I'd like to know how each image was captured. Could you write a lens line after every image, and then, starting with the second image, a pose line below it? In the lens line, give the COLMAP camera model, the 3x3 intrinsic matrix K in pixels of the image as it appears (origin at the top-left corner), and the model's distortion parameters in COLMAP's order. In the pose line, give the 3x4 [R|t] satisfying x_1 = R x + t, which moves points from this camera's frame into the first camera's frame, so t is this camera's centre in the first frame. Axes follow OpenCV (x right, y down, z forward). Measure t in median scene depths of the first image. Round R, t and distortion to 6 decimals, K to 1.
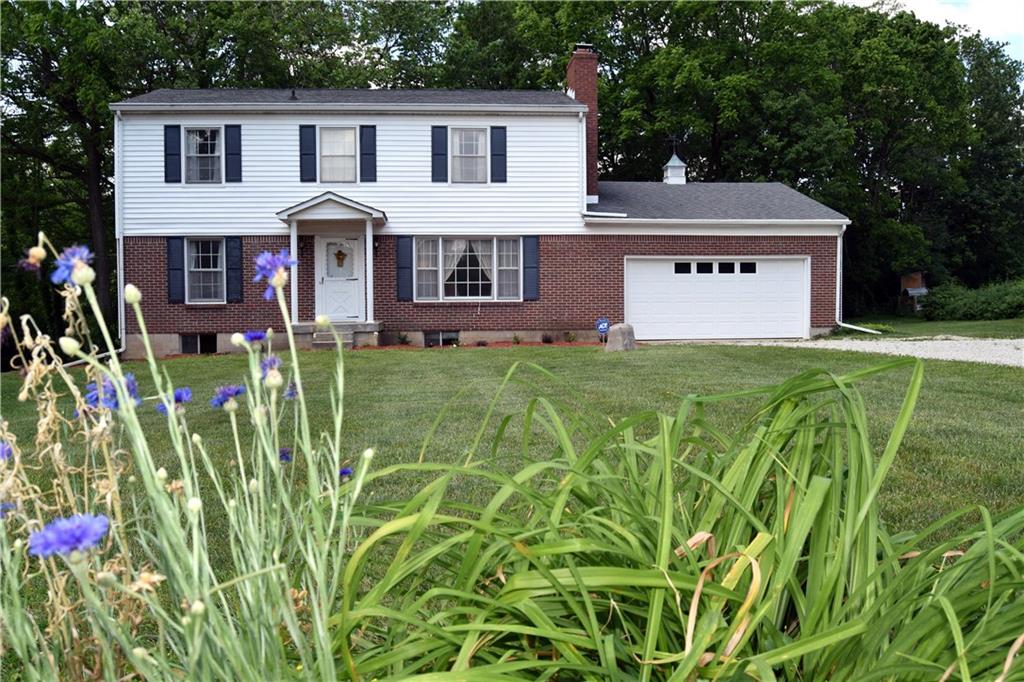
lens RADIAL K [[823.0, 0, 512.0], [0, 823.0, 341.0], [0, 0, 1]] dist [-0.030448, -0.001516]
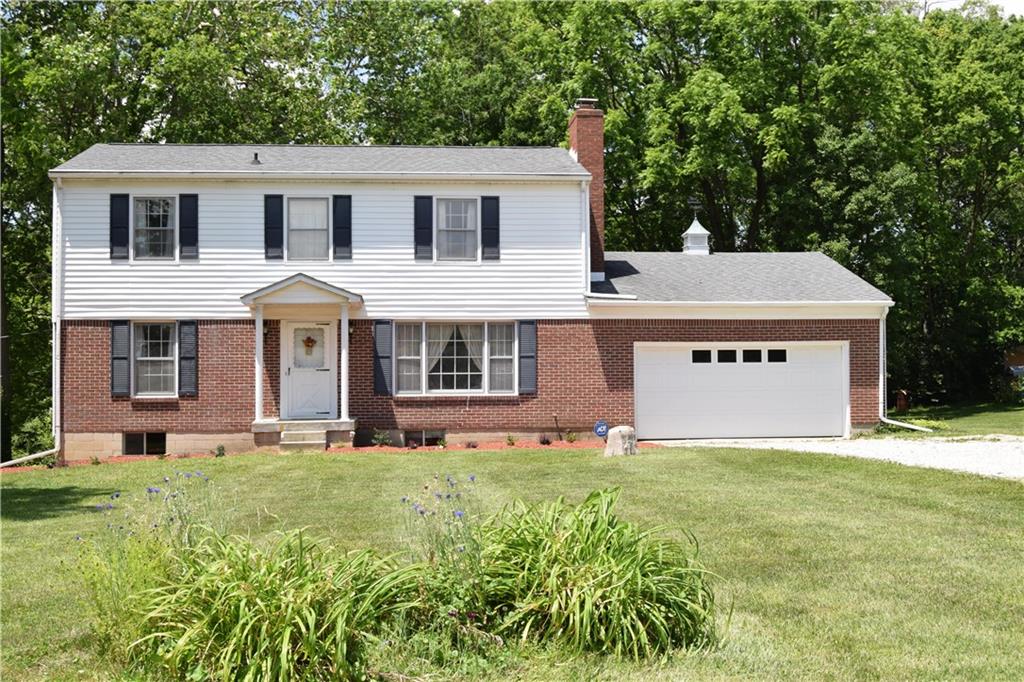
lens RADIAL K [[1155.7, 0, 512.0], [0, 1155.7, 341.0], [0, 0, 1]] dist [-0.023666, -0.017697]
pose [[0.999999, 0.000440, 0.001367, 0.005336], [-0.000337, 0.997227, -0.074423, -0.014265], [-0.001396, 0.074422, 0.997226, -0.225863]]
